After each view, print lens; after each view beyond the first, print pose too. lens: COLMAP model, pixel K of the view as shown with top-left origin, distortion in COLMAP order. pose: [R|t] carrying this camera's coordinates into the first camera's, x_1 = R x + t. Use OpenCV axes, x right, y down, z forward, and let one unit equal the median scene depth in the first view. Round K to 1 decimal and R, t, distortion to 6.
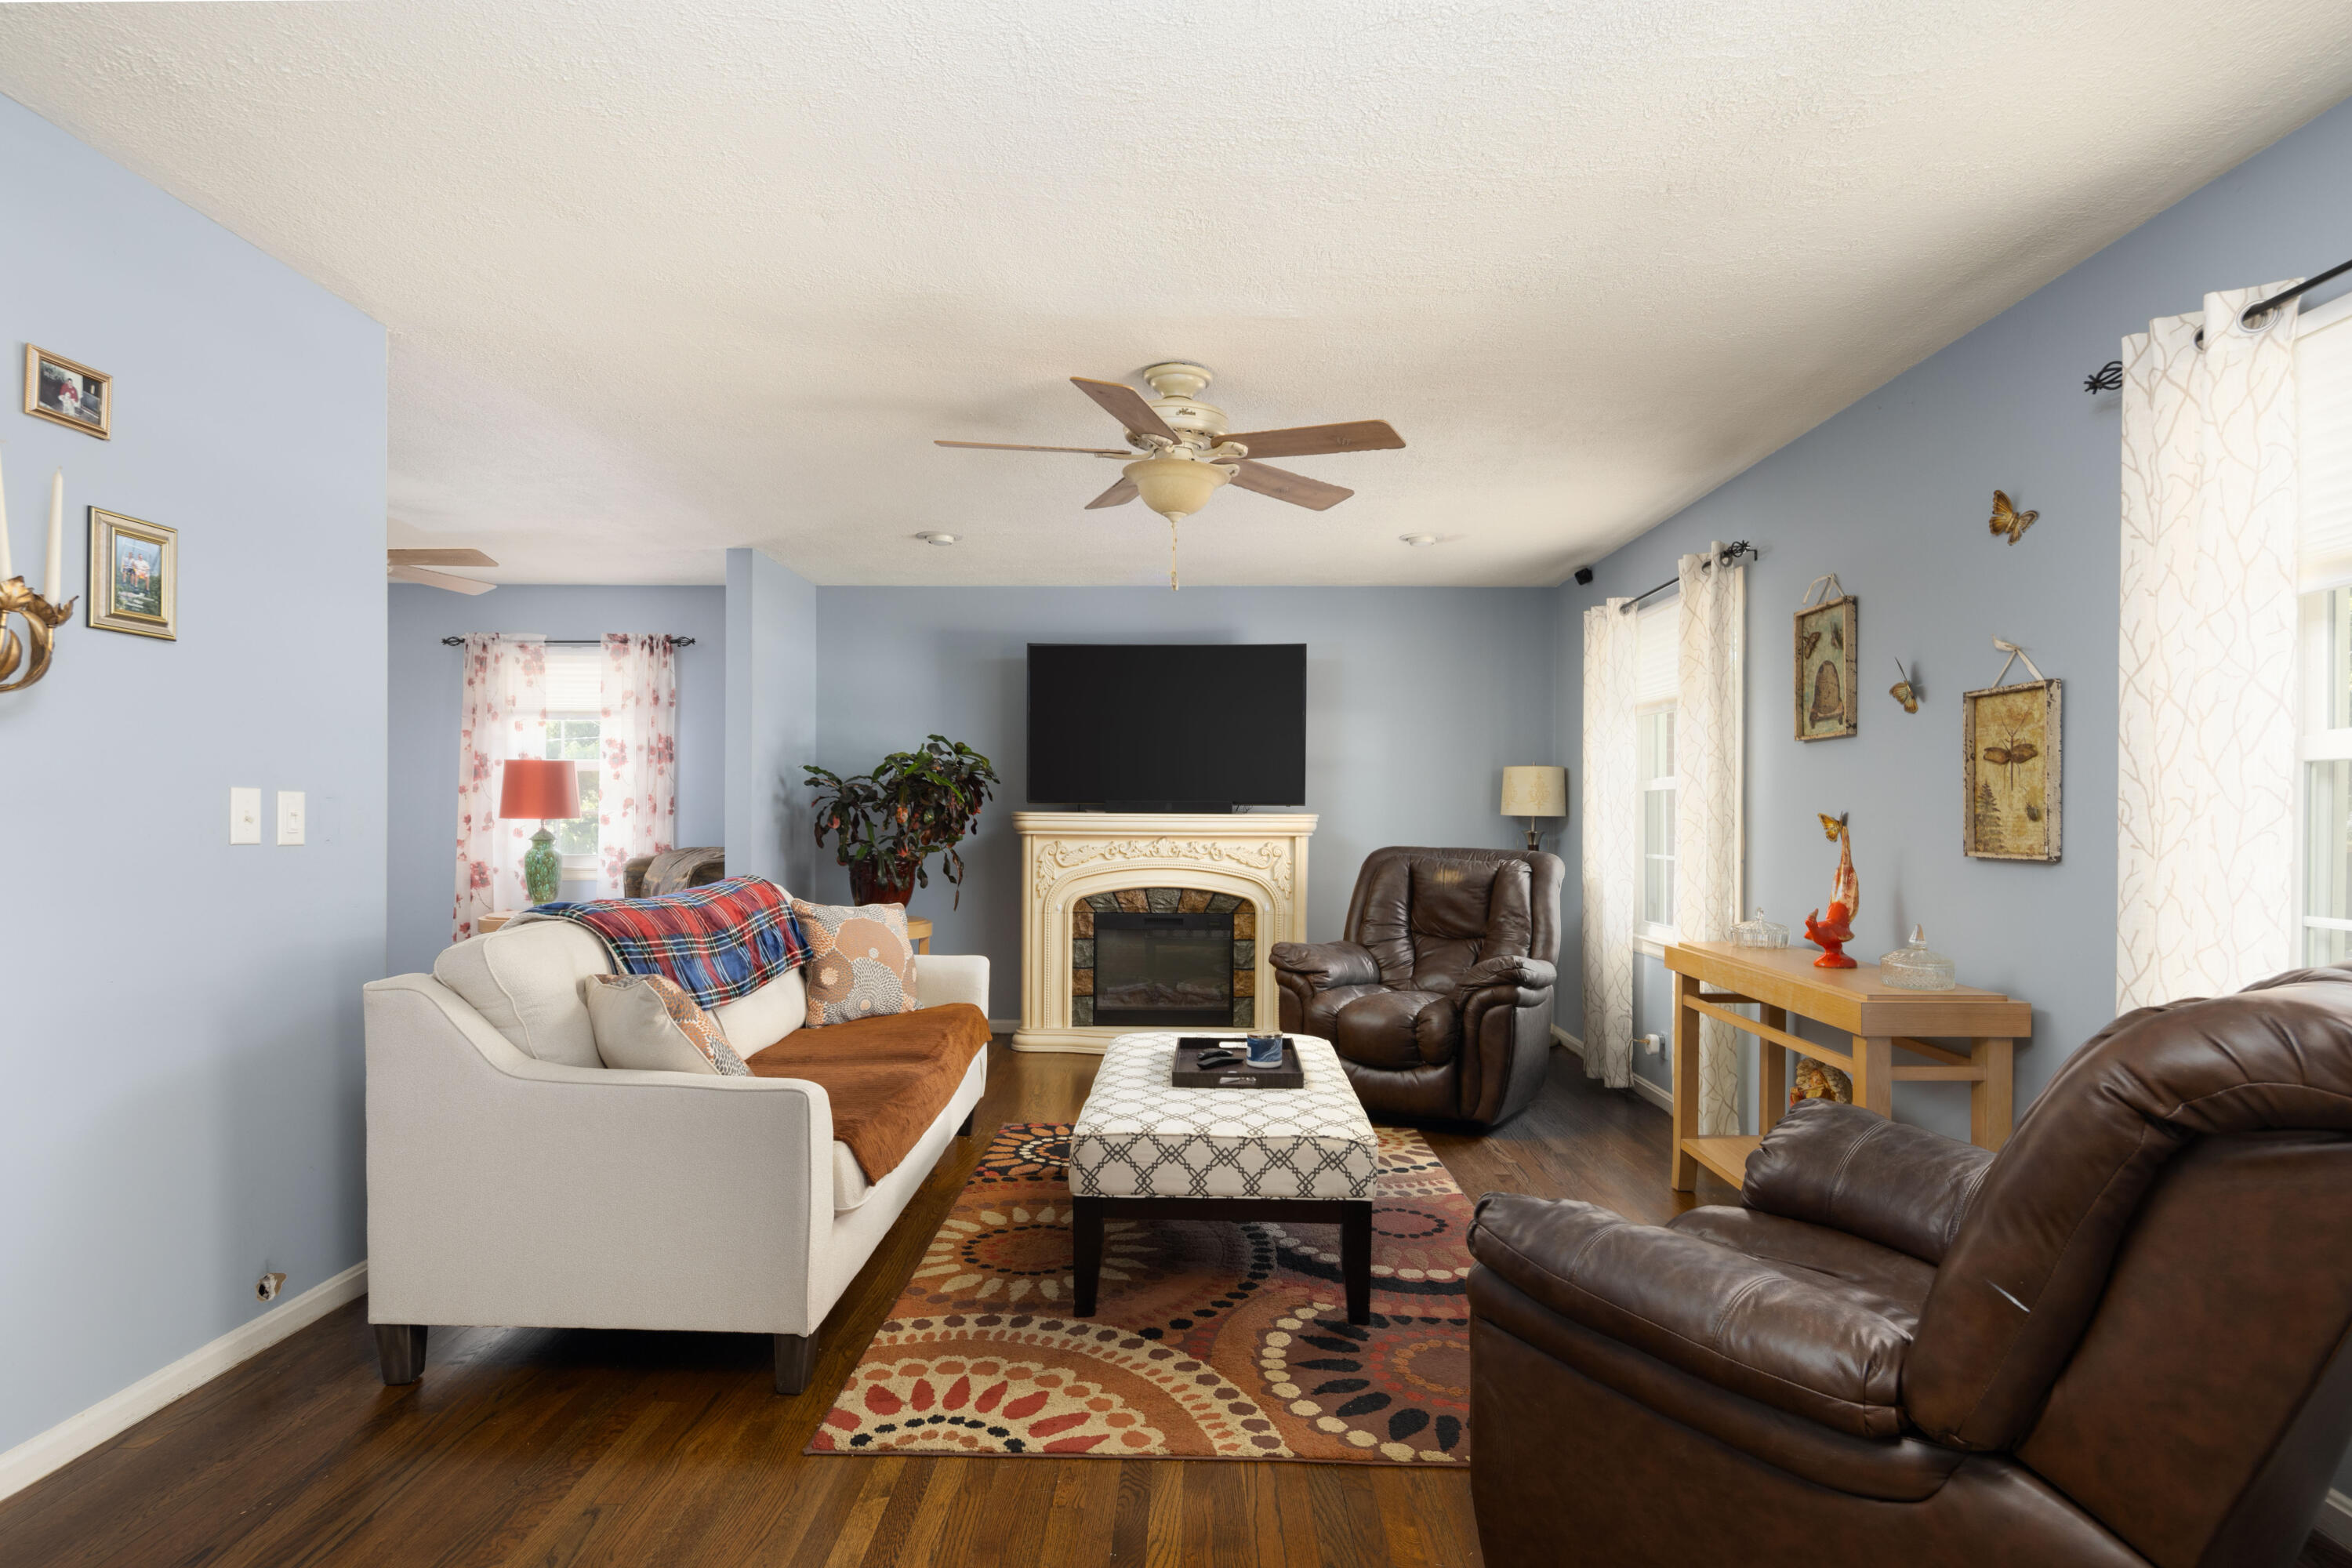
lens RADIAL K [[1162.1, 0, 1177.0], [0, 1162.1, 799.0], [0, 0, 1]] dist [0.002433, -0.000176]
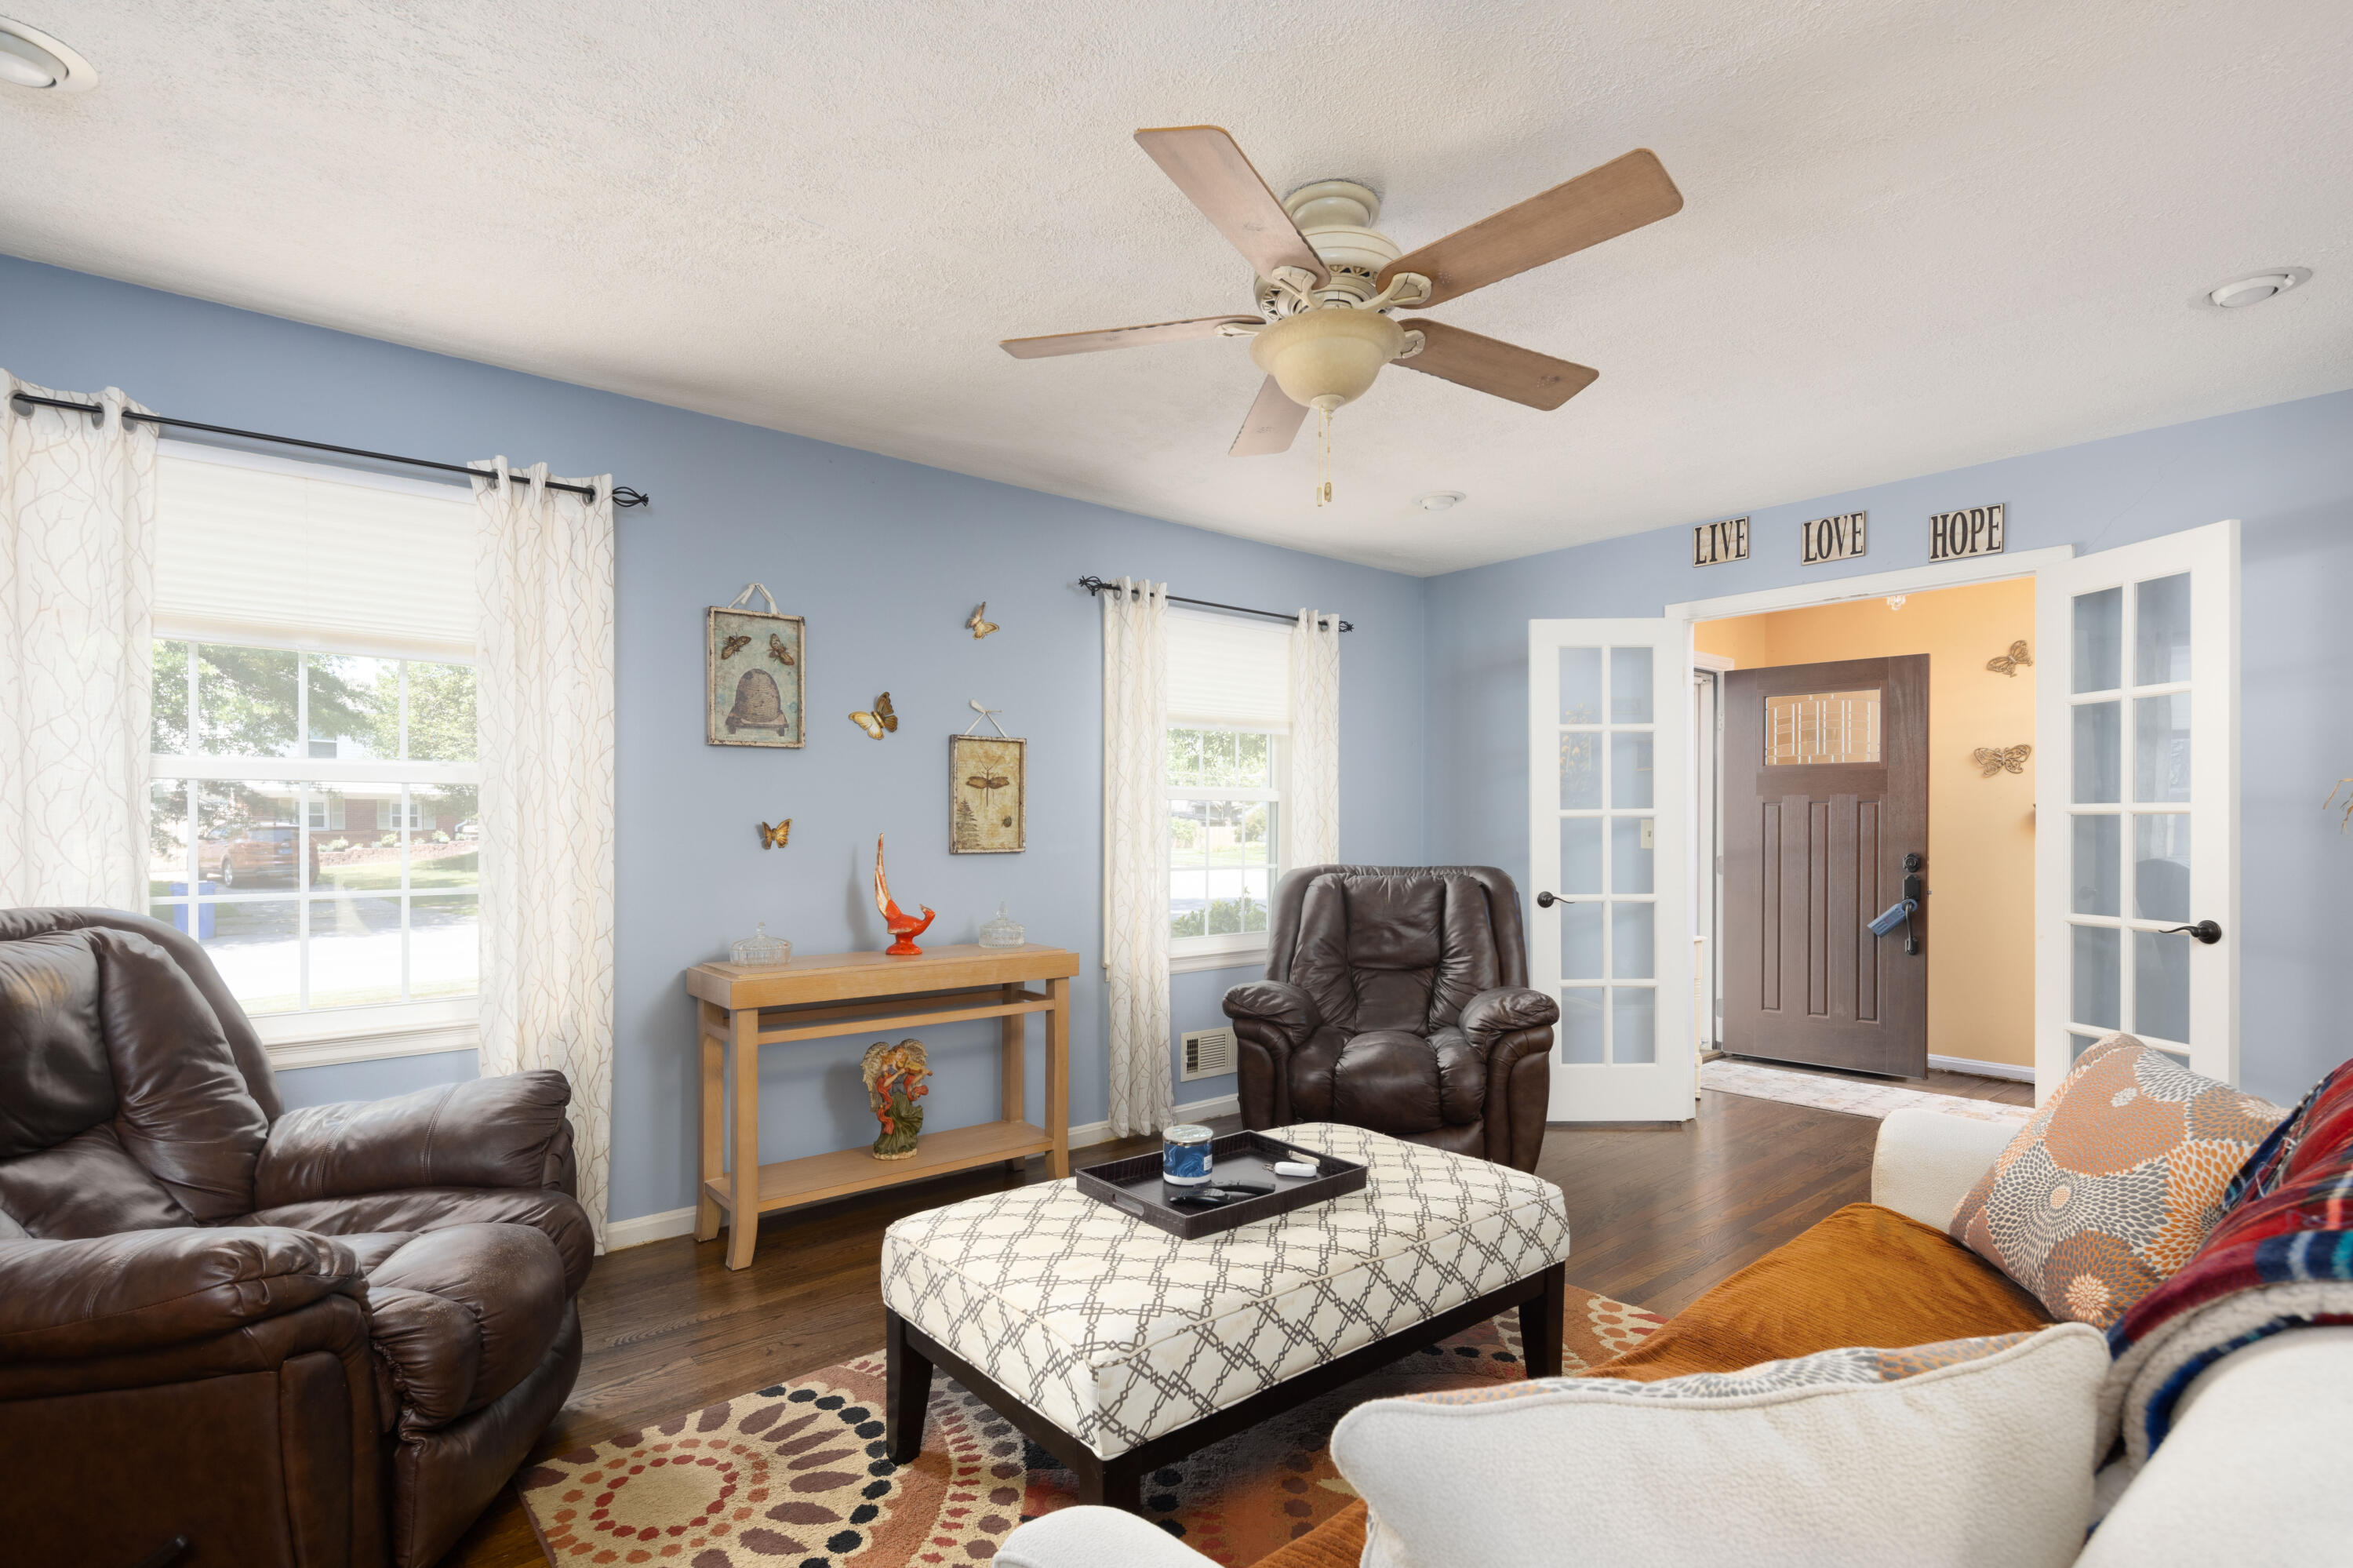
lens RADIAL K [[1162.7, 0, 1146.4], [0, 1162.7, 831.3], [0, 0, 1]] dist [0.002433, -0.000176]
pose [[-0.662517, -0.009662, 0.748985, -0.486193], [-0.013135, 0.999913, 0.001280, 0.017747], [-0.748932, -0.008990, -0.662586, 1.658695]]
